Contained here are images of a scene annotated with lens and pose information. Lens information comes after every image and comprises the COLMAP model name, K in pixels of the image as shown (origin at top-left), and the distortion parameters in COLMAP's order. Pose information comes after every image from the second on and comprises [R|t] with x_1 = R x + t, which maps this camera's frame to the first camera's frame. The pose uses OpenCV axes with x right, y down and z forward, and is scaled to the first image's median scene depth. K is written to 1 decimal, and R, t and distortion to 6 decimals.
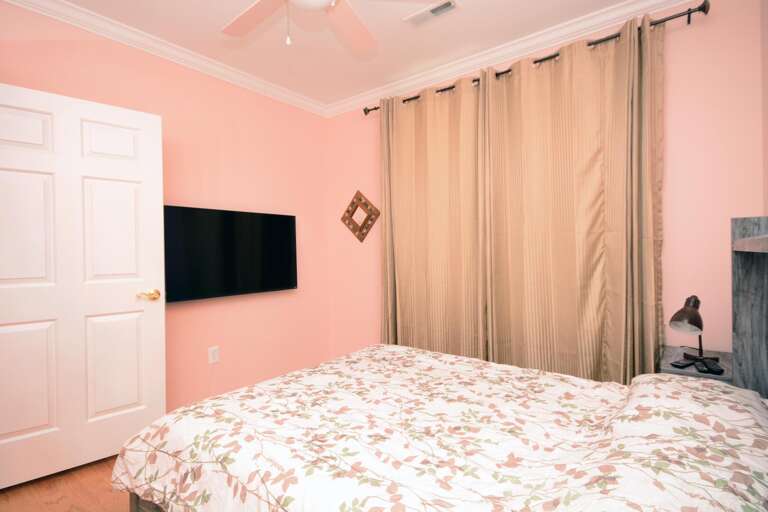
lens RADIAL K [[390.4, 0, 380.0], [0, 390.4, 254.1], [0, 0, 1]] dist [0.010470, -0.000862]
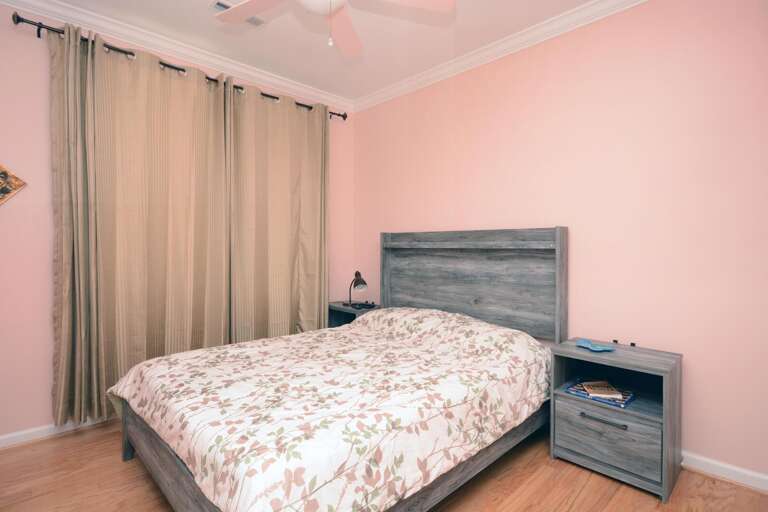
lens RADIAL K [[390.4, 0, 380.0], [0, 390.4, 254.1], [0, 0, 1]] dist [0.010470, -0.000862]
pose [[0.146960, -0.018611, 0.988967, -1.173991], [-0.014019, 0.999683, 0.020896, -0.017288], [-0.989043, -0.016935, 0.146652, 0.647957]]
